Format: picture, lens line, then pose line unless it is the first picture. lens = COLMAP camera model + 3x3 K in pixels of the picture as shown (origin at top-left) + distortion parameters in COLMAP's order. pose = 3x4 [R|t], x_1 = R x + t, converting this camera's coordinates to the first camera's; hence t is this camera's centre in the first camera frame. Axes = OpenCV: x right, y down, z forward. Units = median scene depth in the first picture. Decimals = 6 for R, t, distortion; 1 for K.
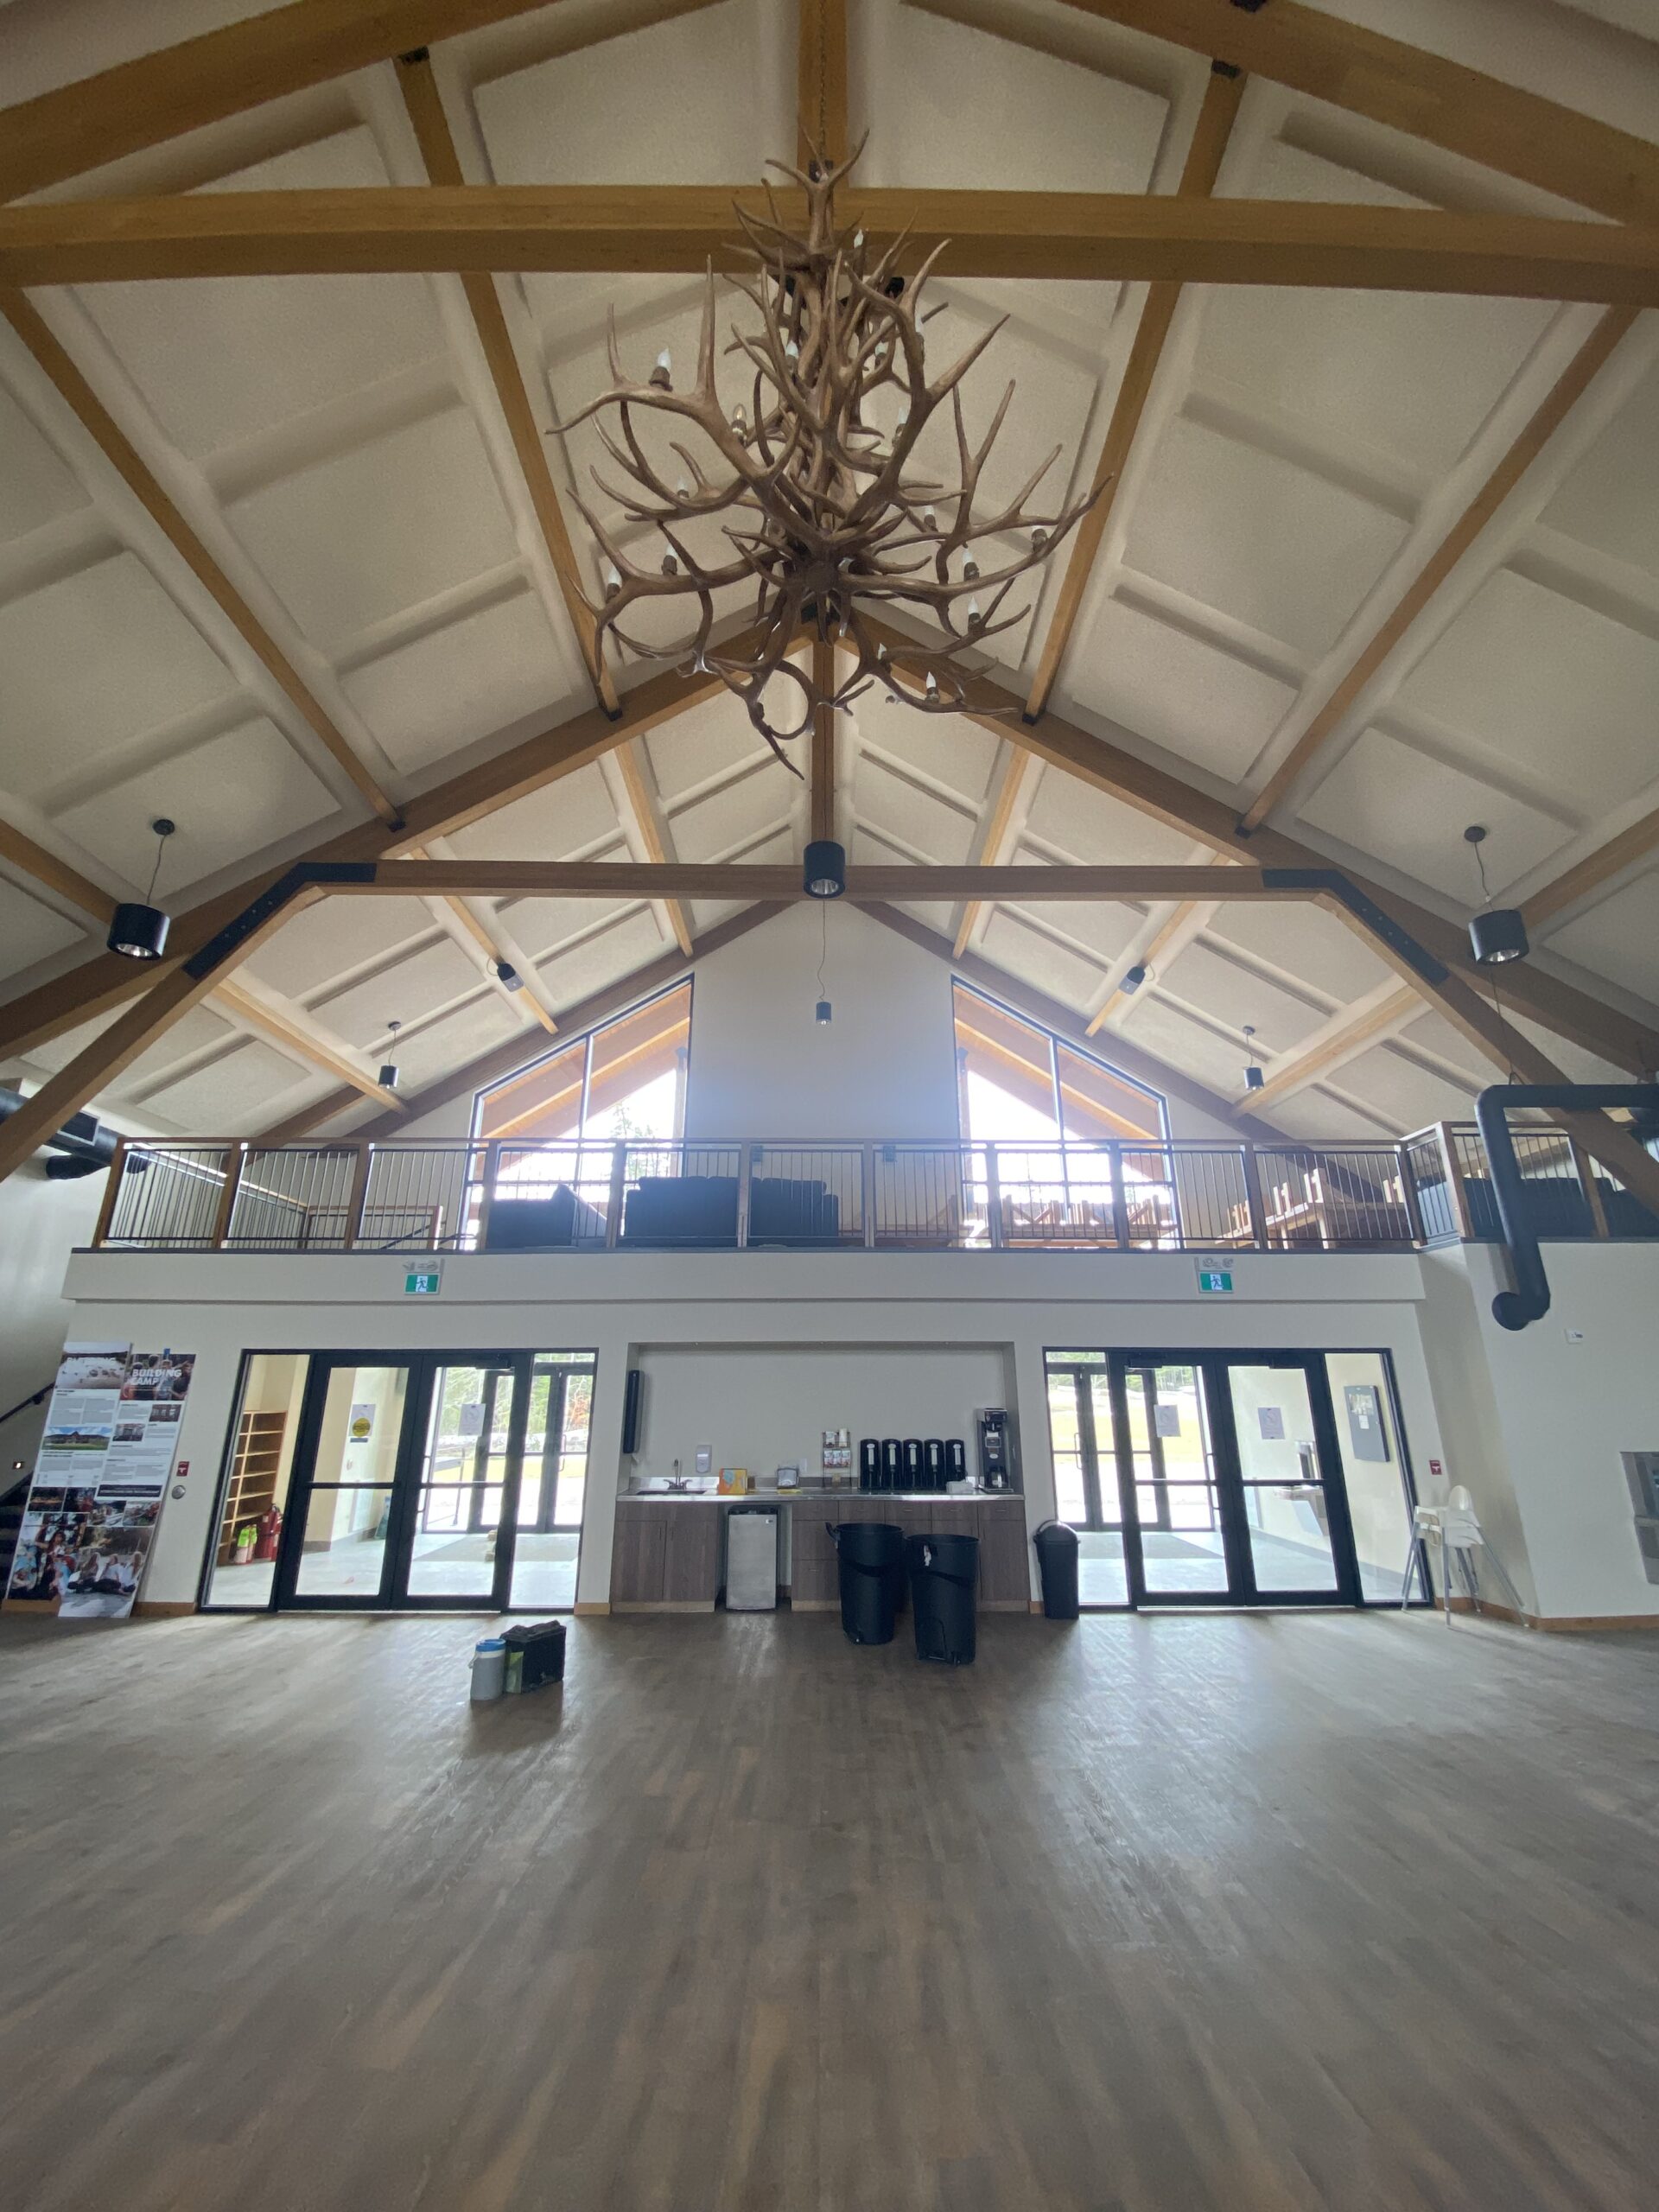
lens RADIAL K [[894.4, 0, 840.0], [0, 894.4, 1090.6], [0, 0, 1]] dist [0.000411, -0.009260]
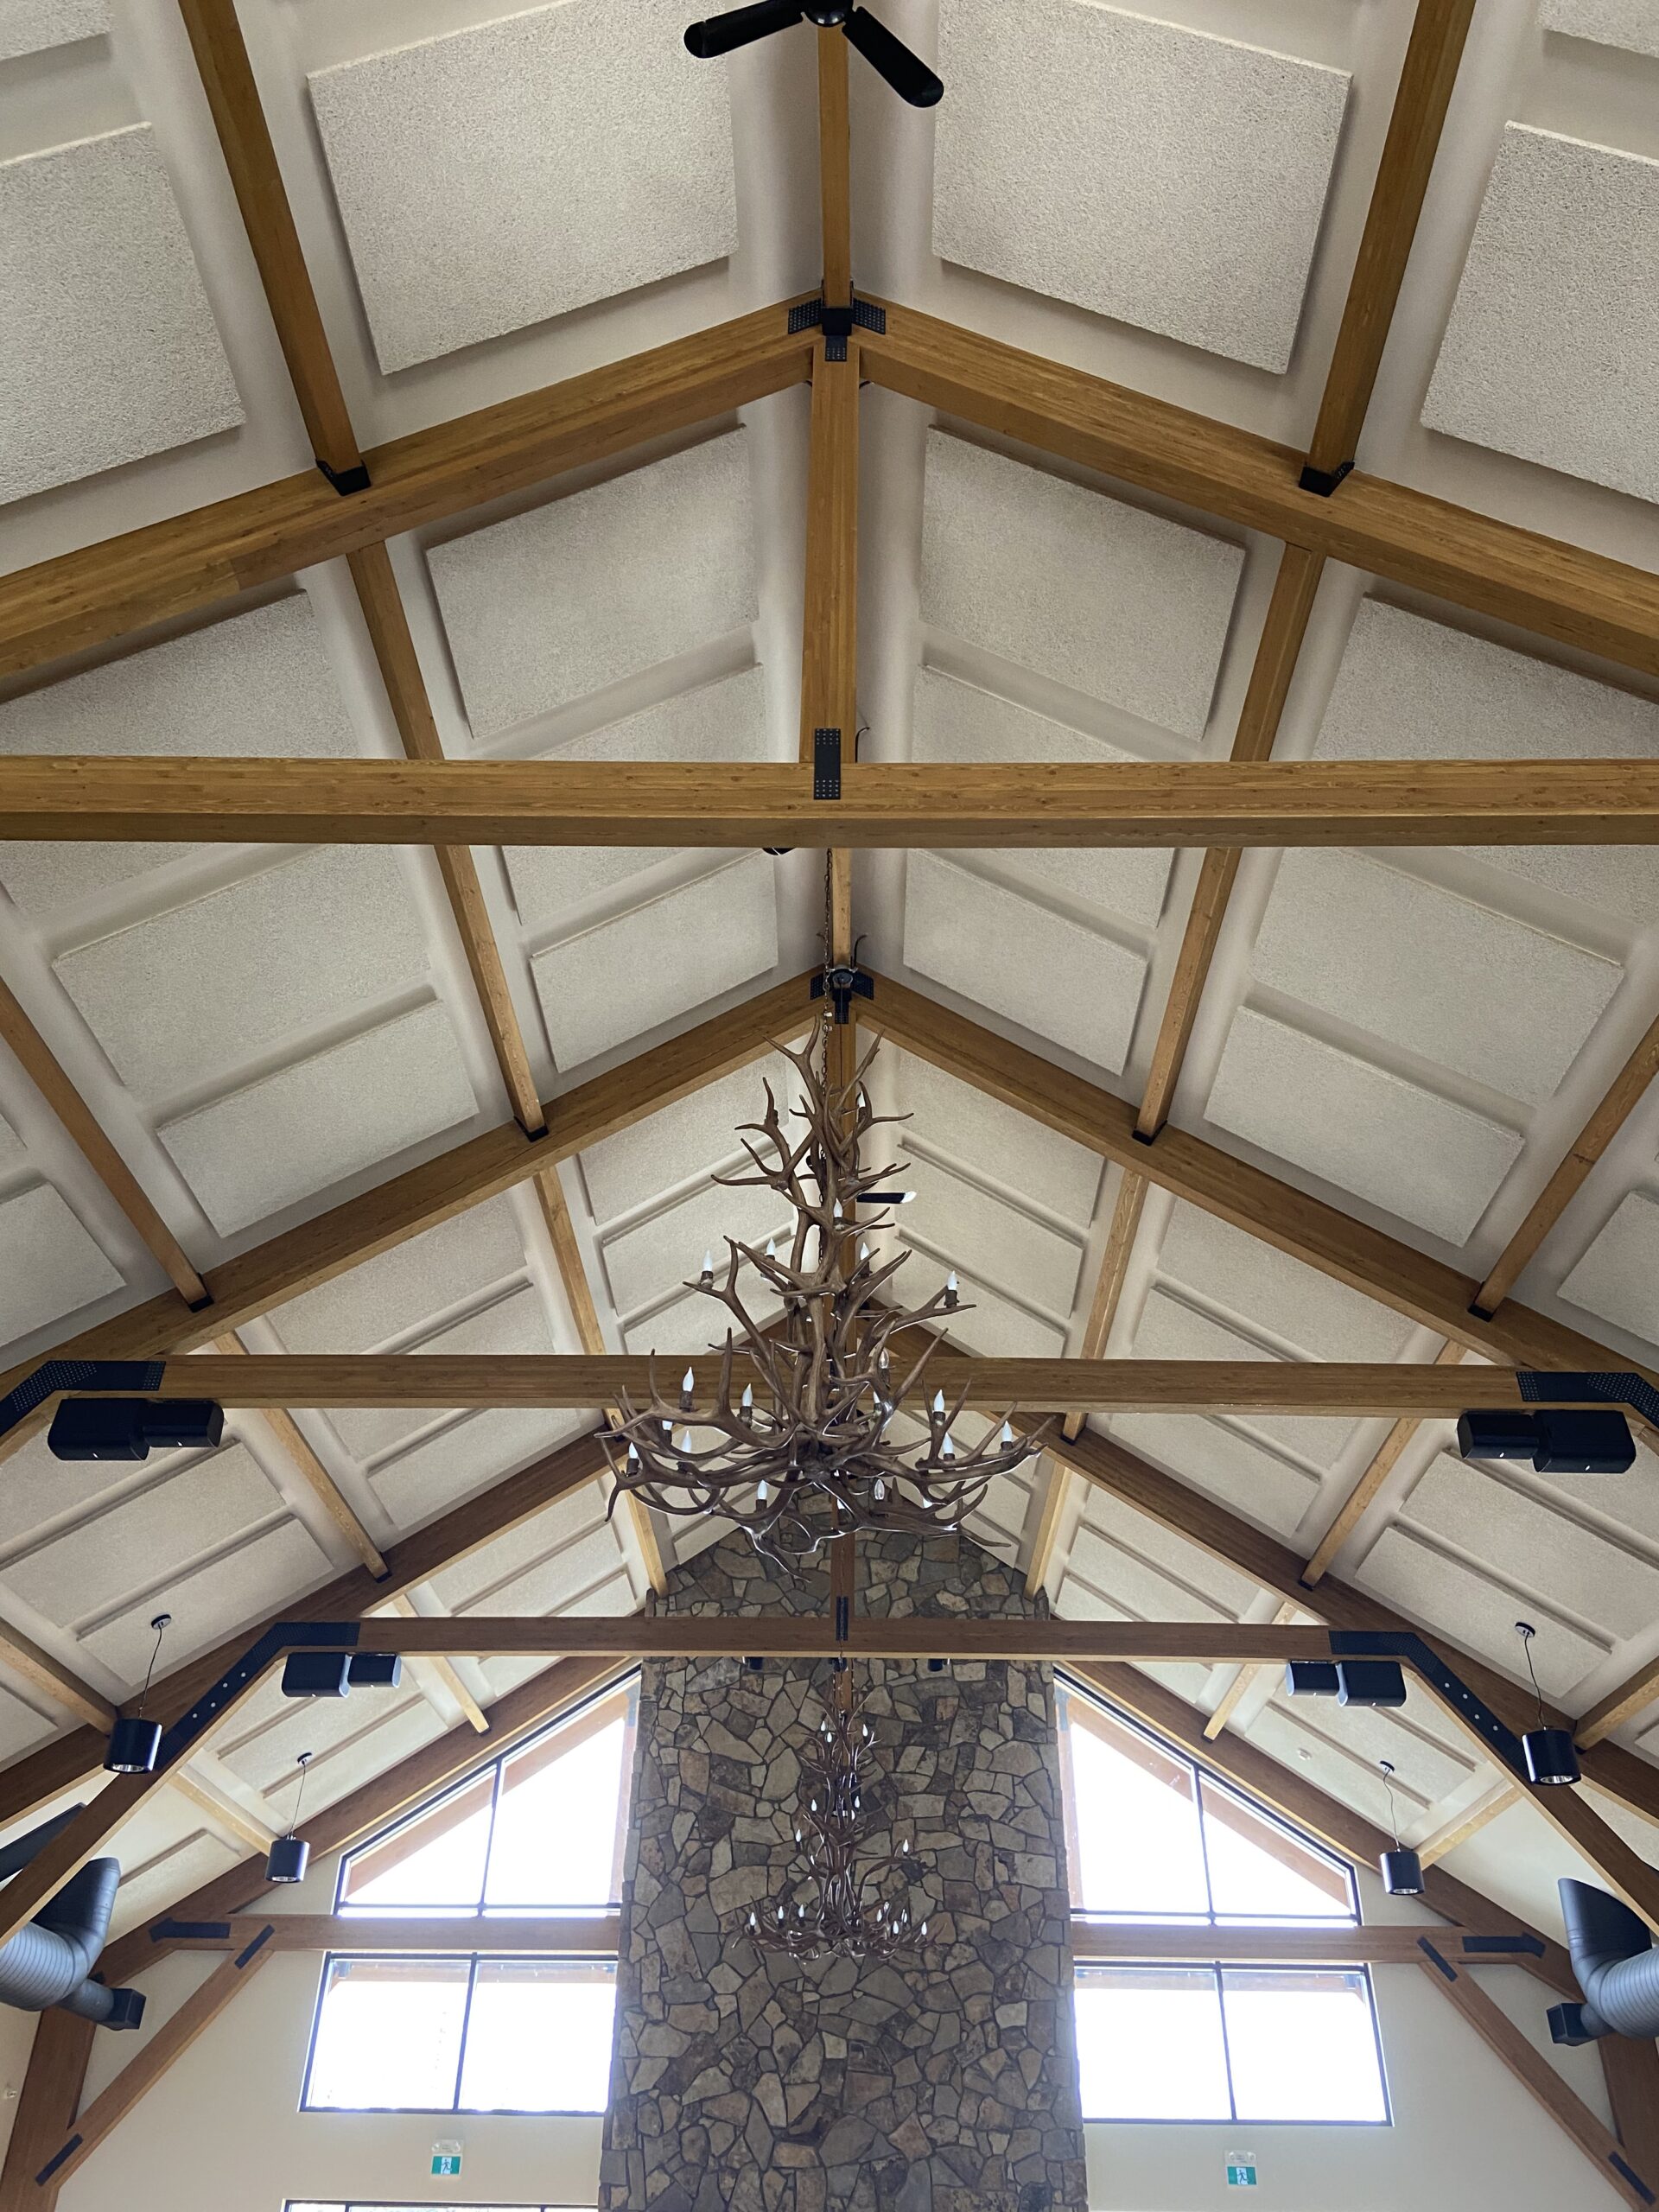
lens RADIAL K [[1676.8, 0, 829.5], [0, 1676.8, 1106.0], [0, 0, 1]] dist [0.136239, -0.154656]
pose [[0.999565, -0.017974, -0.023404, 0.007245], [0.010643, 0.959308, -0.282161, -0.167240], [0.027523, 0.281789, 0.959082, -0.511603]]
